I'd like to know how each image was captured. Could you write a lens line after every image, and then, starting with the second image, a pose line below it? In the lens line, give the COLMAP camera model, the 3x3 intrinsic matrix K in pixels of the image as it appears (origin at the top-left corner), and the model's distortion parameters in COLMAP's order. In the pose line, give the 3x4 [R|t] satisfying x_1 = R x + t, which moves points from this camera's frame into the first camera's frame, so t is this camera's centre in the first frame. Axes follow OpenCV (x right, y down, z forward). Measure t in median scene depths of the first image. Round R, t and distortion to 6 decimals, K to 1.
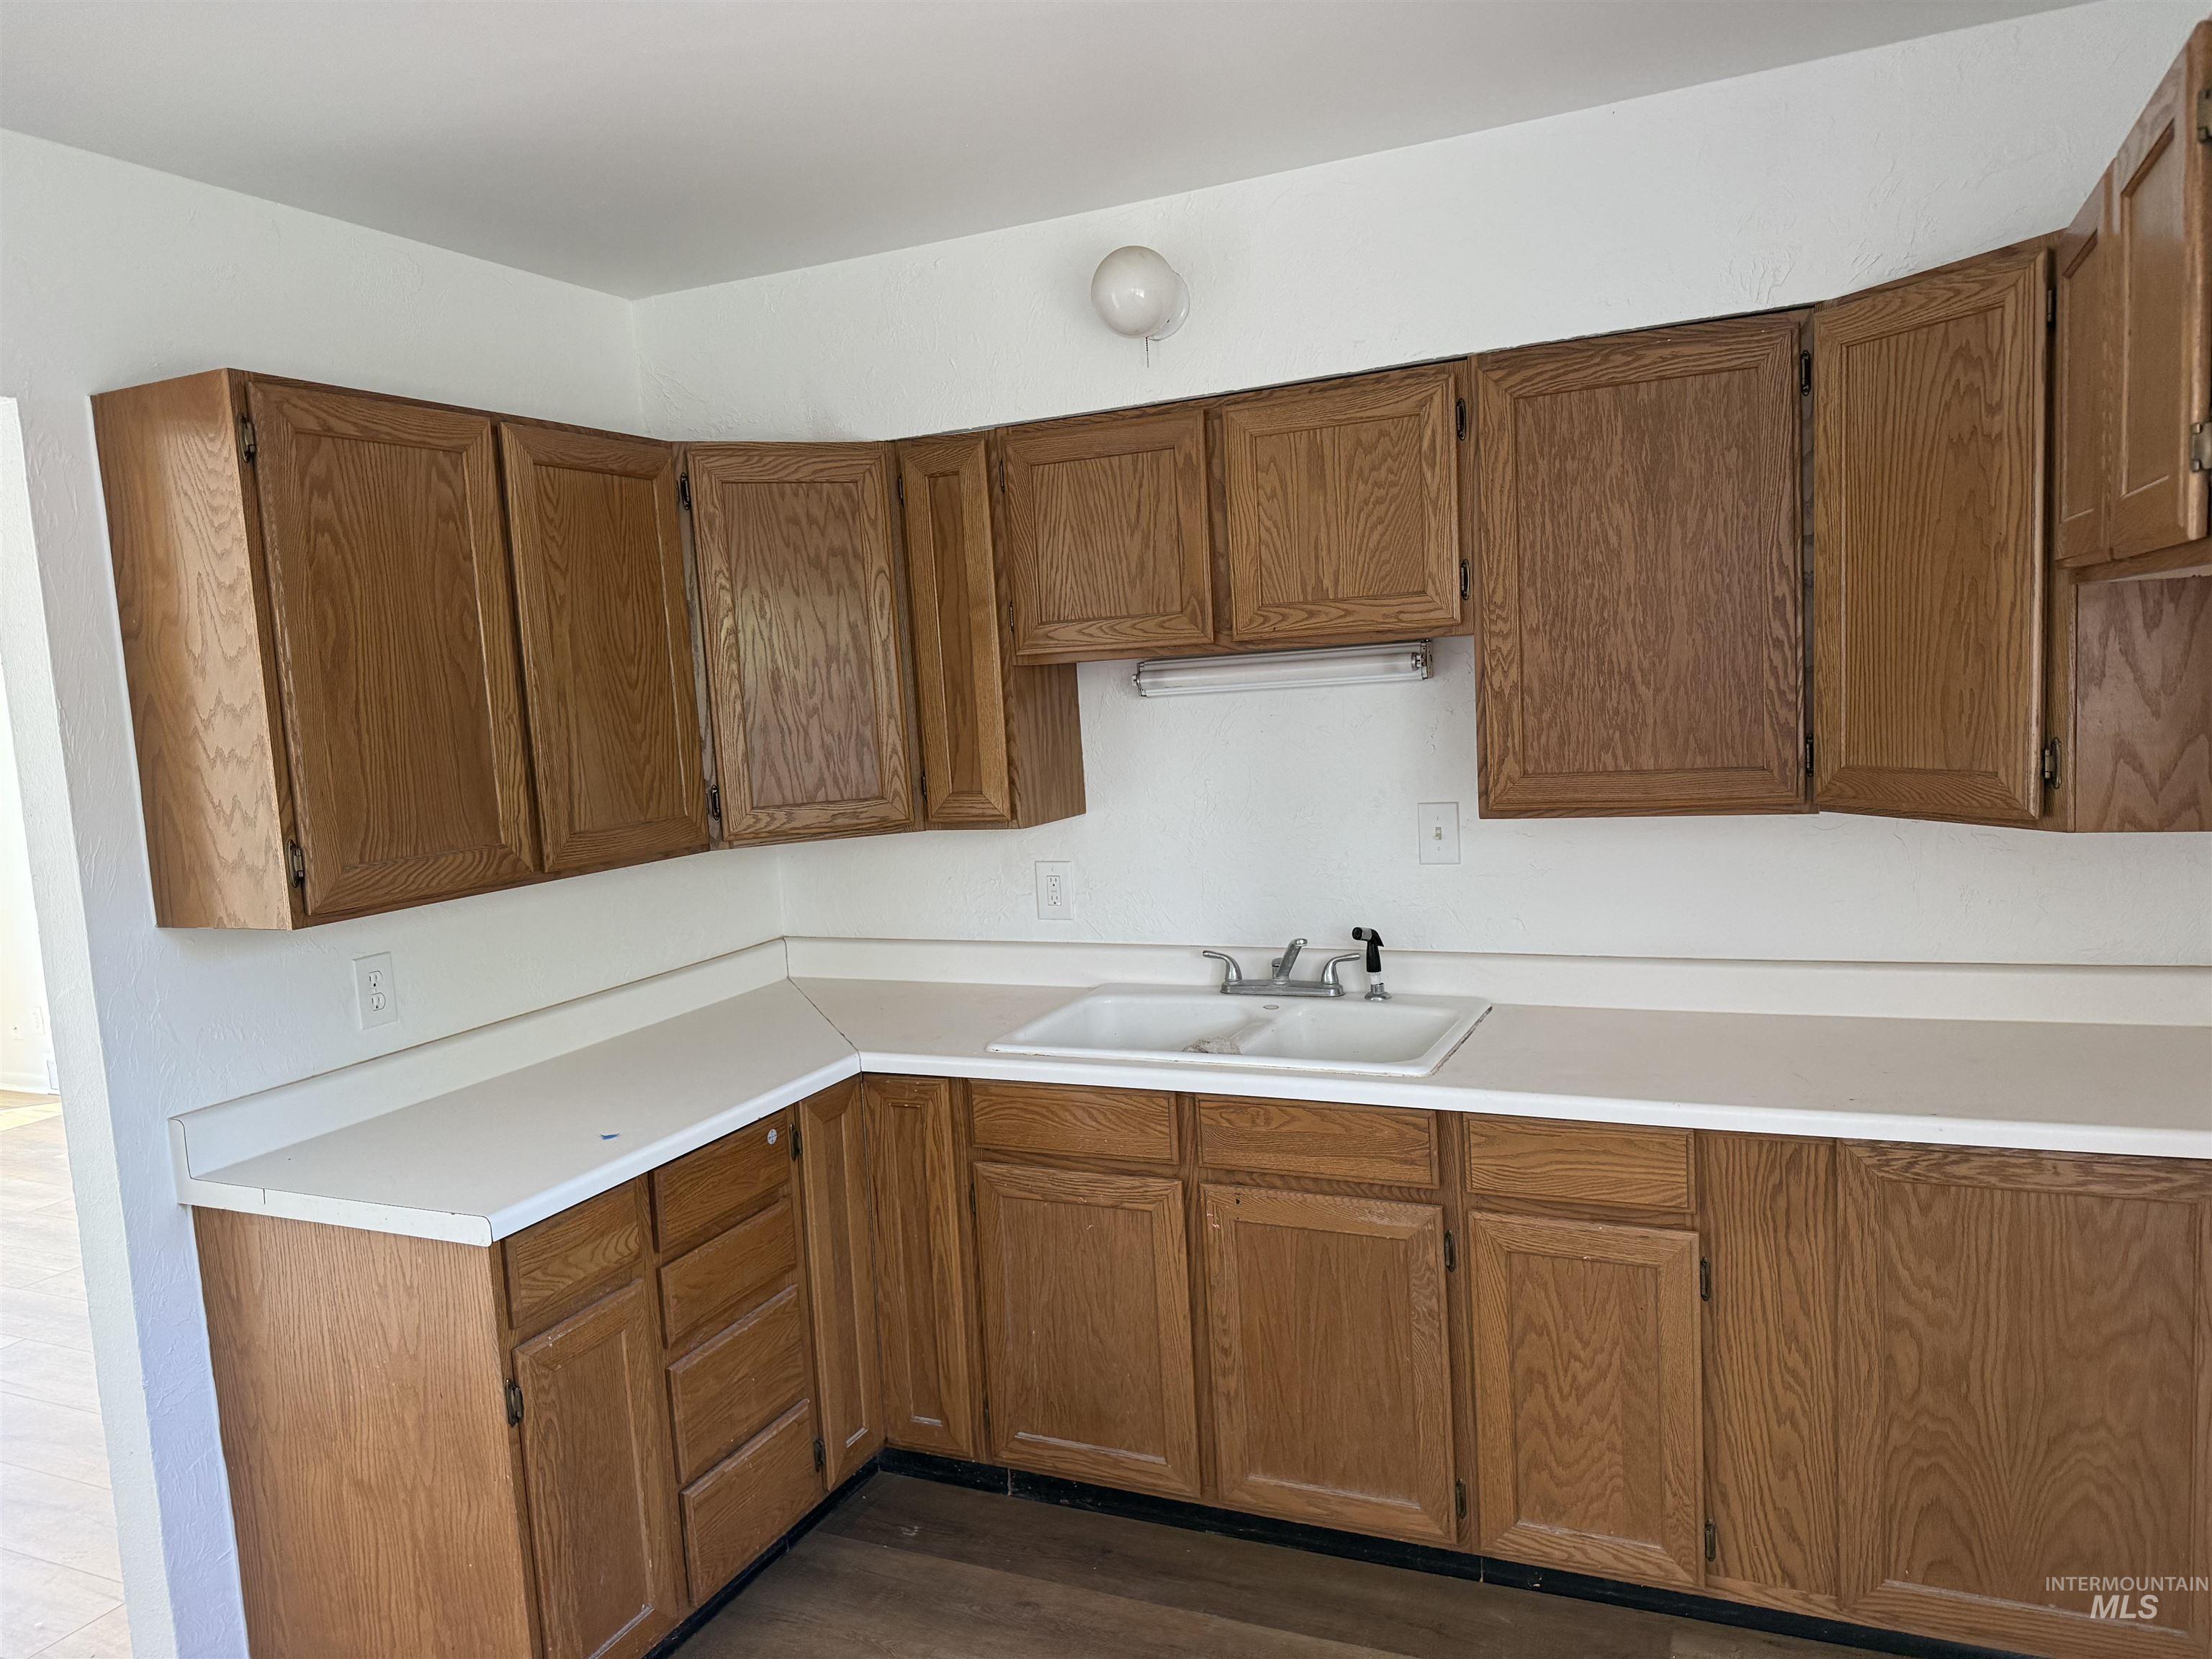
lens RADIAL K [[1521.3, 0, 1101.8], [0, 1521.3, 860.4], [0, 0, 1]] dist [0.143597, -0.247237]
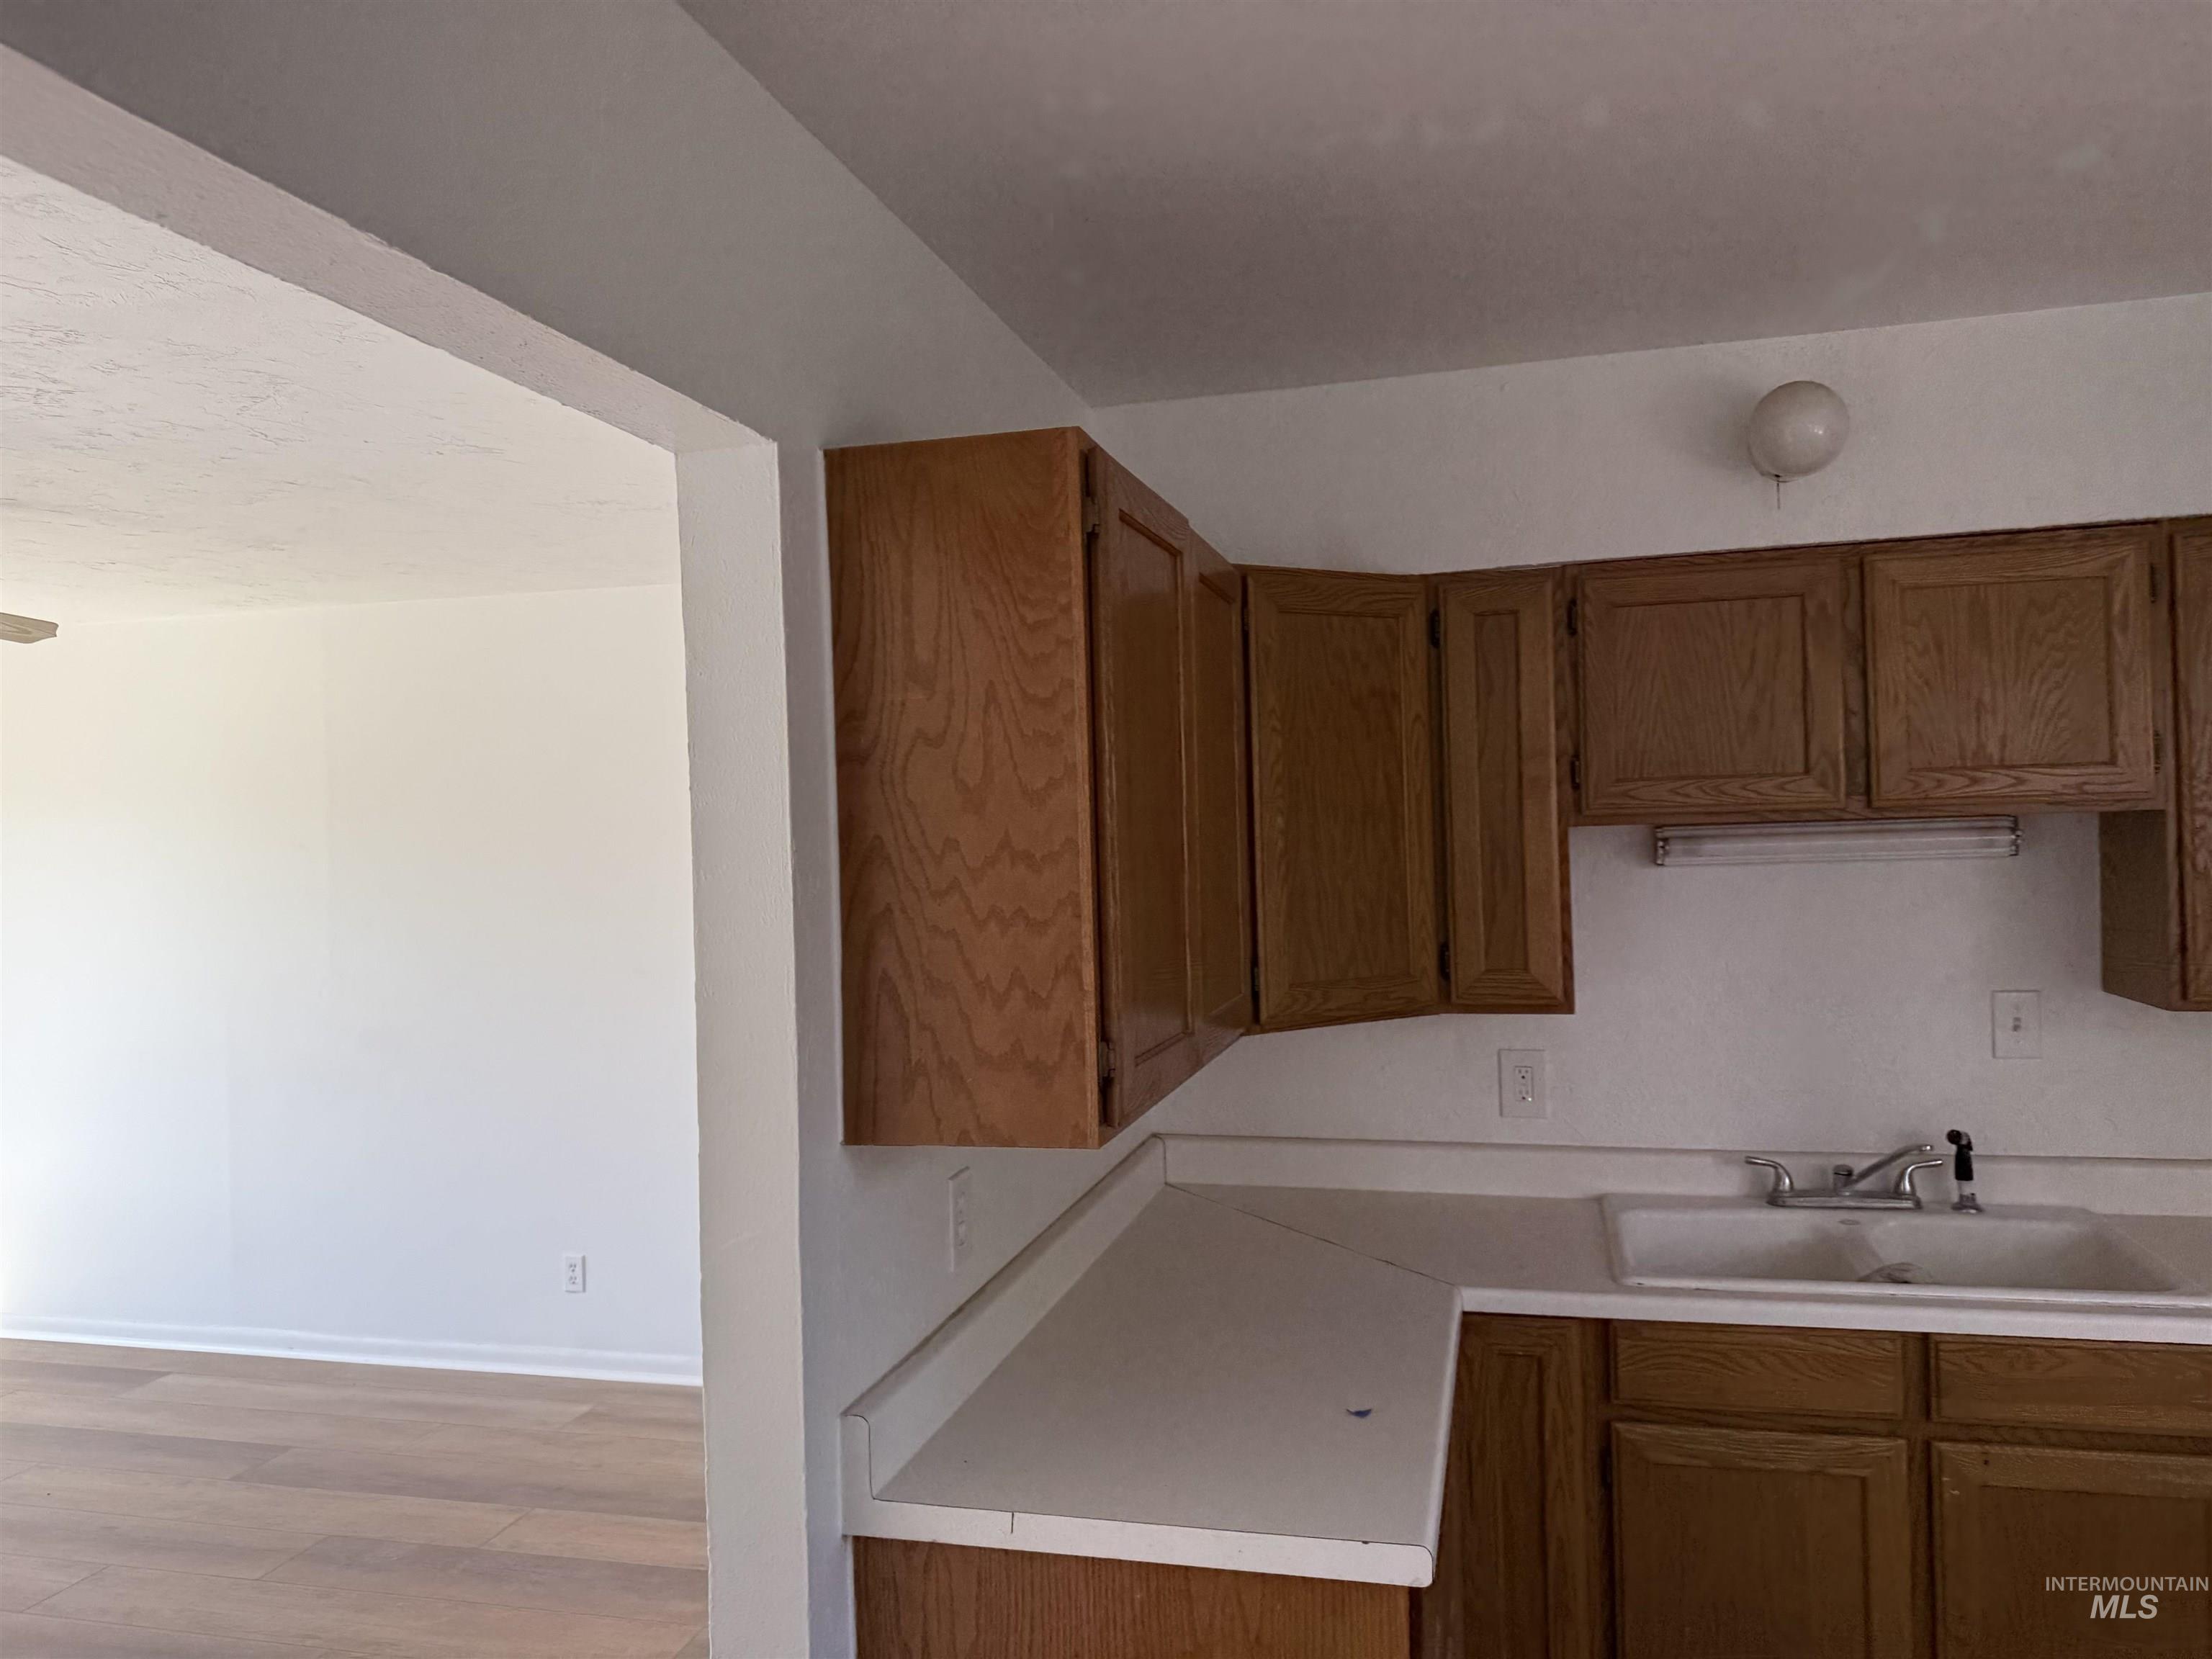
lens RADIAL K [[1559.2, 0, 1124.6], [0, 1559.2, 826.8], [0, 0, 1]] dist [0.089667, -0.146843]
pose [[0.981707, 0.030761, 0.187897, -0.524140], [-0.006071, 0.991418, -0.130587, -0.008745], [-0.190301, 0.127057, 0.973469, 0.184664]]
